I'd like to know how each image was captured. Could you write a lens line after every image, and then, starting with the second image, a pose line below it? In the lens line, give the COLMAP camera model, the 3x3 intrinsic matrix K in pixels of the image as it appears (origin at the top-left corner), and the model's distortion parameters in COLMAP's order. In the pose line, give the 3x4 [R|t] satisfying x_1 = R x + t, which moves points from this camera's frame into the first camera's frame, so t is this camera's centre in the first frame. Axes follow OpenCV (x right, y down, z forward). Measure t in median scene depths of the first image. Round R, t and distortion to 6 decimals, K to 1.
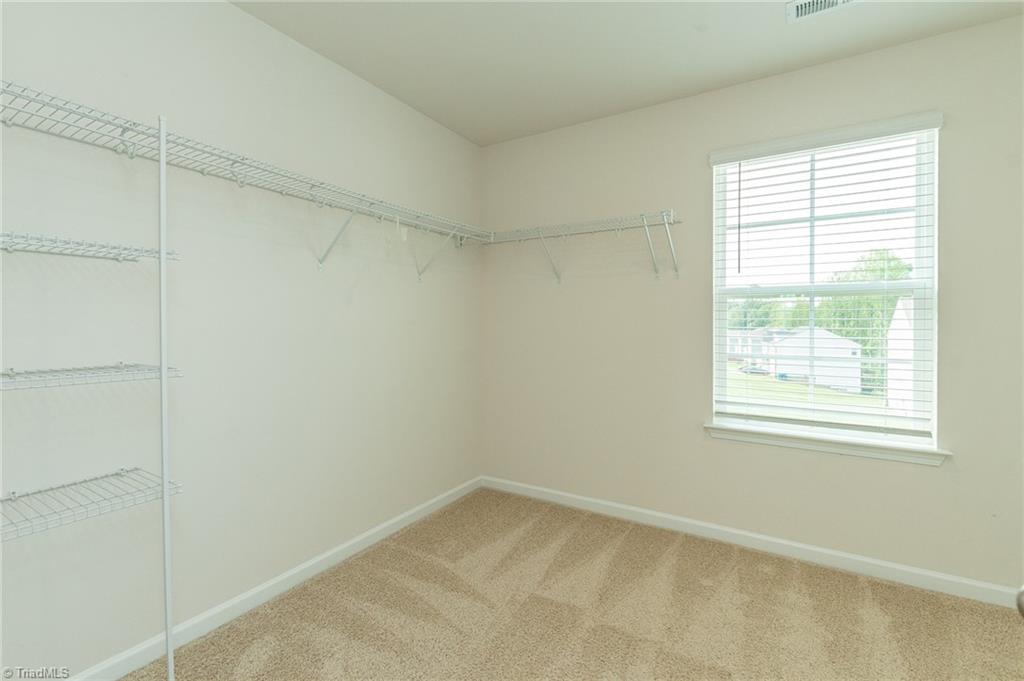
lens RADIAL K [[453.1, 0, 508.7], [0, 453.1, 322.9], [0, 0, 1]] dist [0.001478, 0.000014]
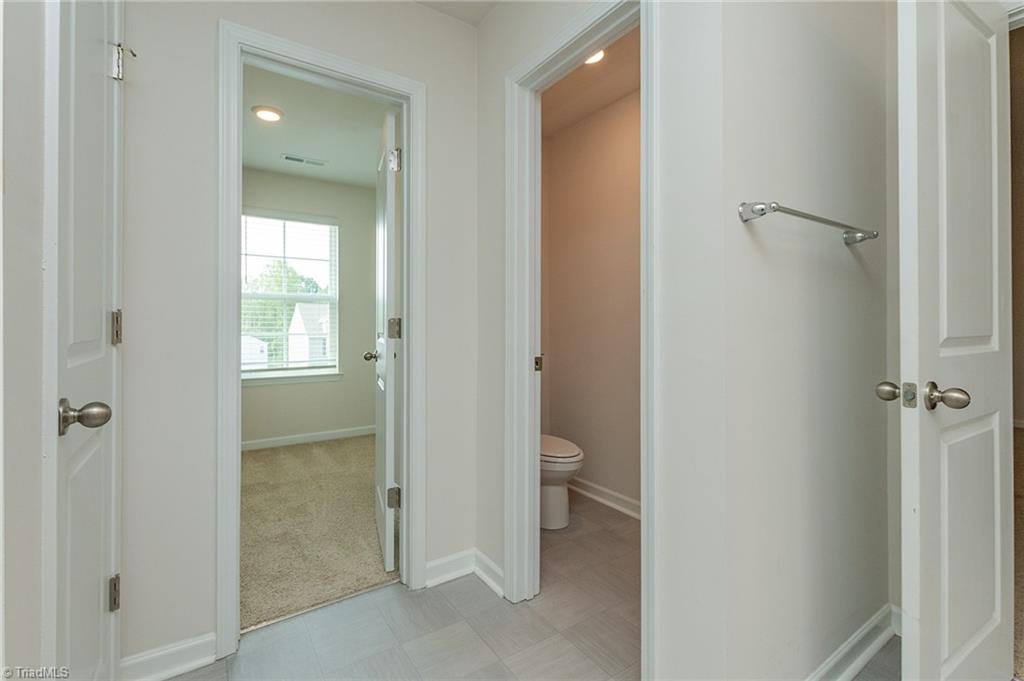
lens RADIAL K [[453.1, 0, 508.7], [0, 453.1, 322.9], [0, 0, 1]] dist [0.001478, 0.000014]
pose [[0.406246, -0.000349, 0.913764, -0.697683], [0.004000, 0.999991, -0.001396, 0.042796], [-0.913755, 0.004222, 0.406244, -0.620499]]
